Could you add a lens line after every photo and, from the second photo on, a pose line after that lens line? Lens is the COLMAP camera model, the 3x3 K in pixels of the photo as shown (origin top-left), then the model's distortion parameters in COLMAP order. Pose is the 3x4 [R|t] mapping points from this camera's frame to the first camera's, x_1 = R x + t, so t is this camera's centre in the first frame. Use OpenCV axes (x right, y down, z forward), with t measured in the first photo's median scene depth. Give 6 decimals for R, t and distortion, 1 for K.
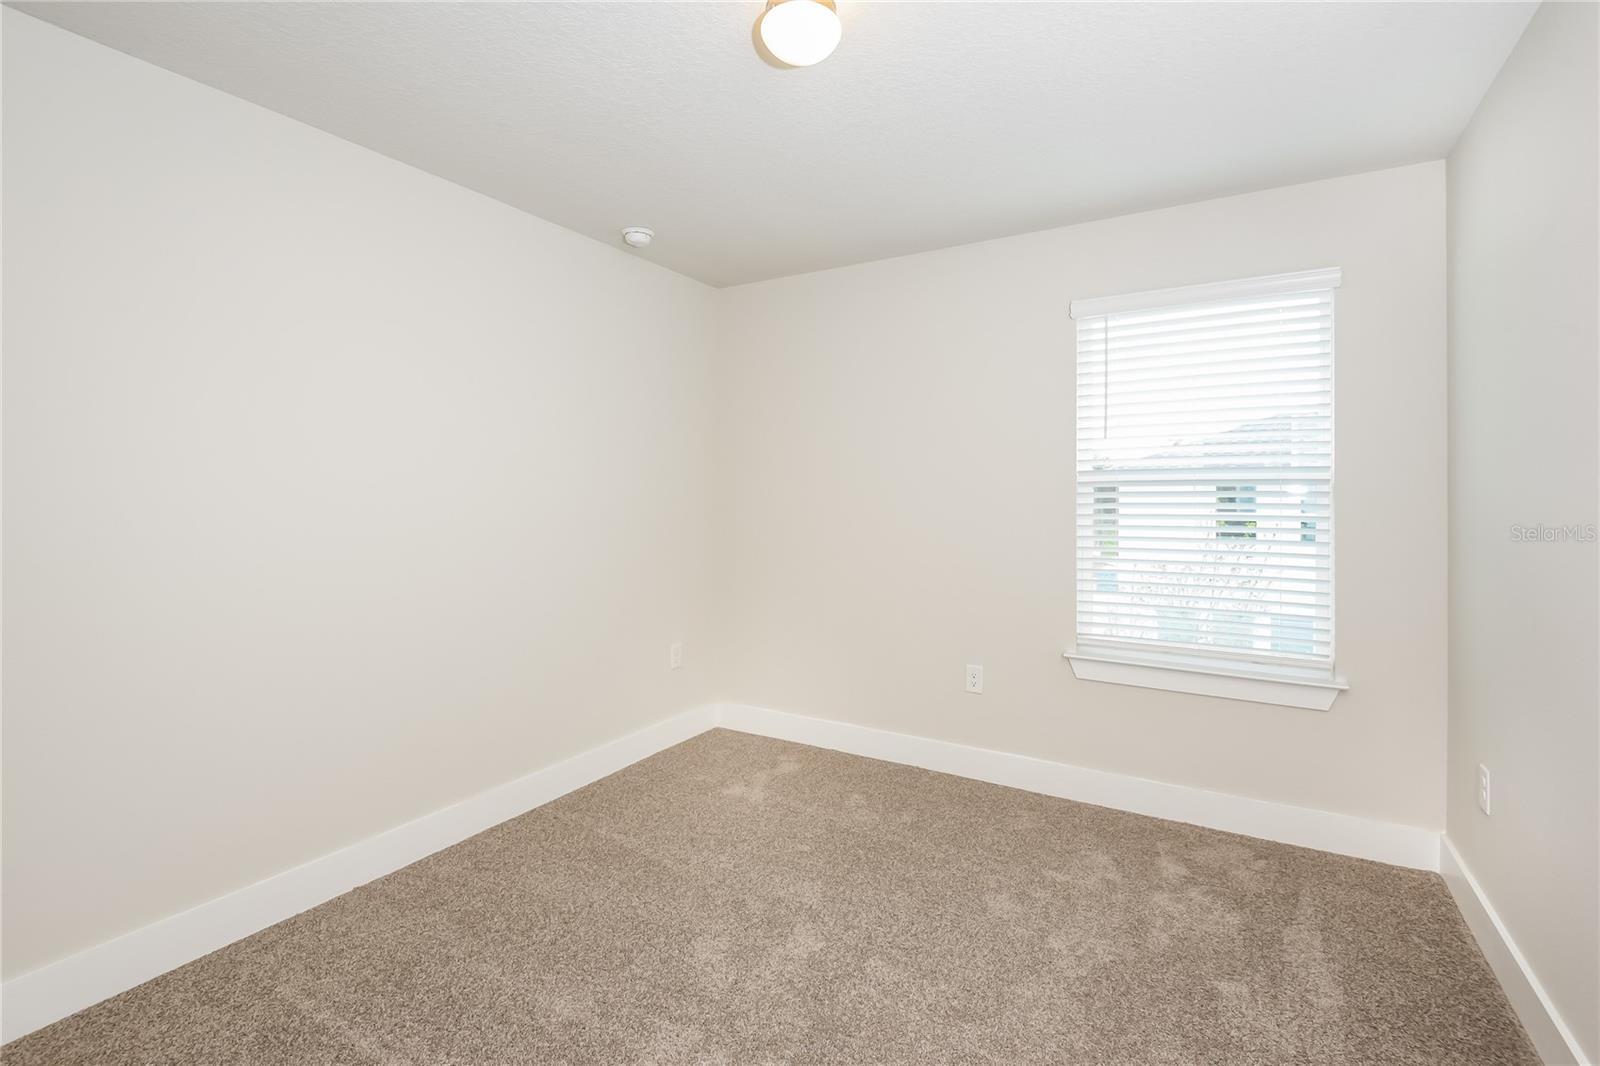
lens RADIAL K [[736.3, 0, 798.6], [0, 736.3, 488.9], [0, 0, 1]] dist [0.000432, 0.000048]
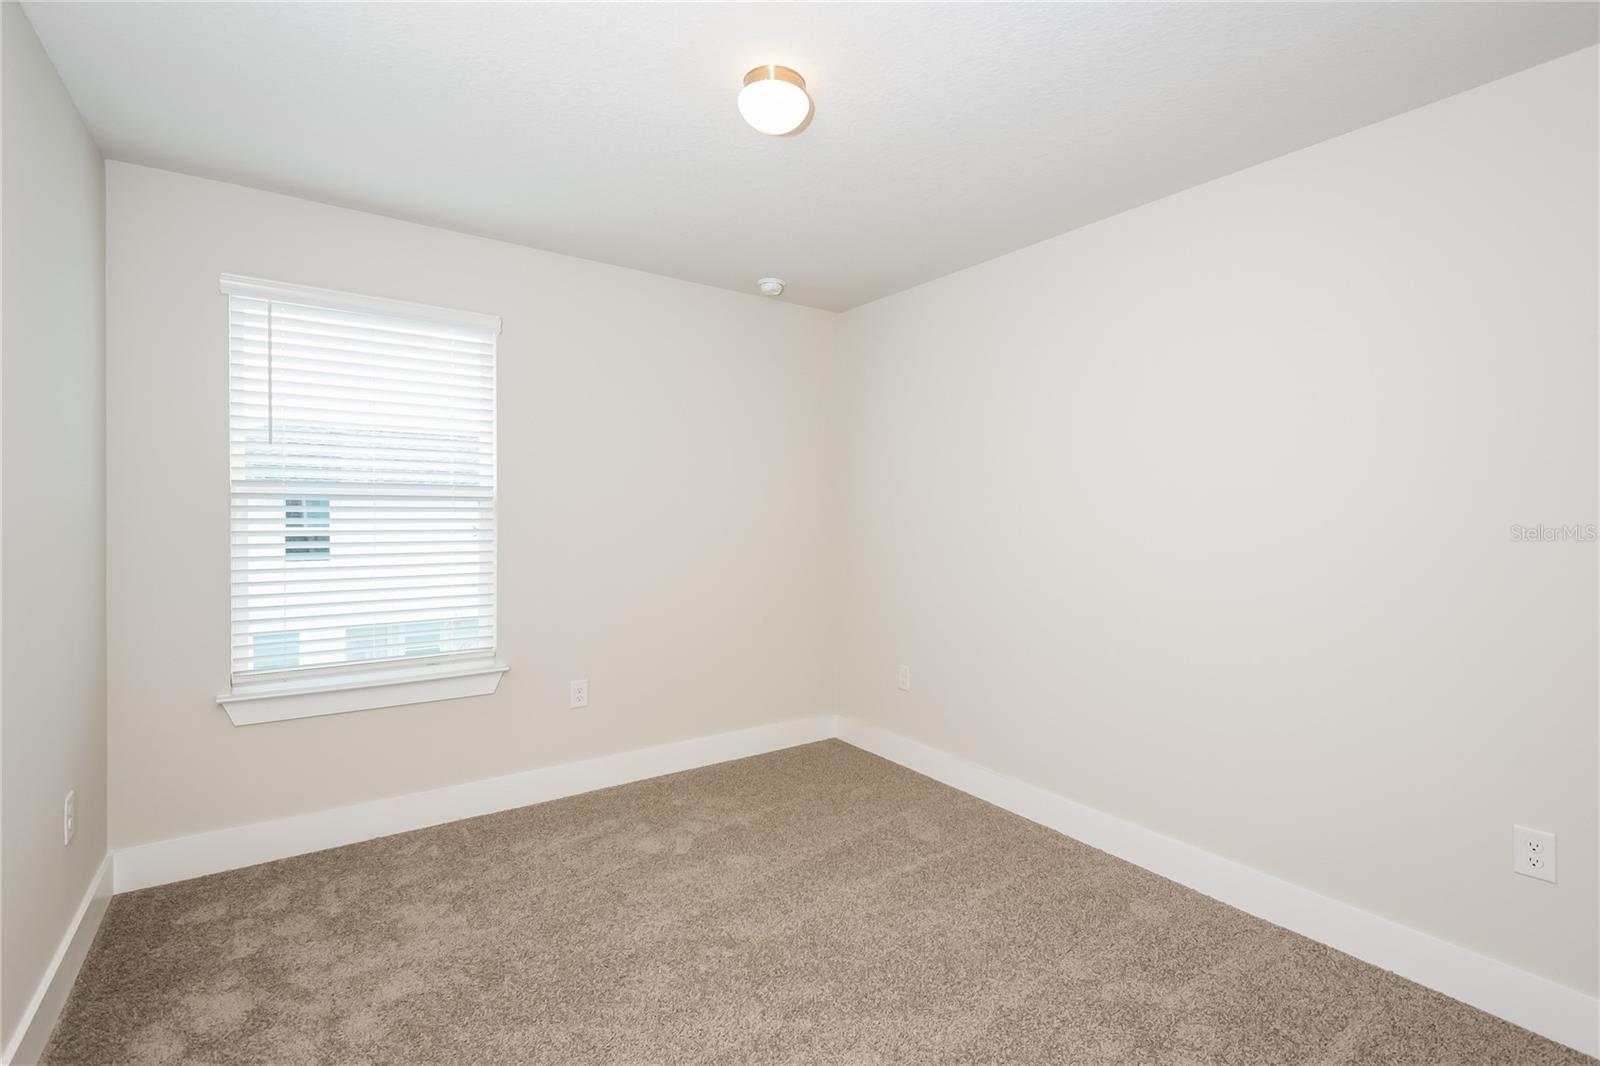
lens RADIAL K [[727.1, 0, 800.0], [0, 727.1, 533.0], [0, 0, 1]] dist [0.000459, 0.000030]
pose [[0.392459, -0.022061, 0.919505, -0.123149], [-0.014643, 0.999436, 0.030229, 0.001329], [-0.919653, -0.025328, 0.391914, 0.076727]]
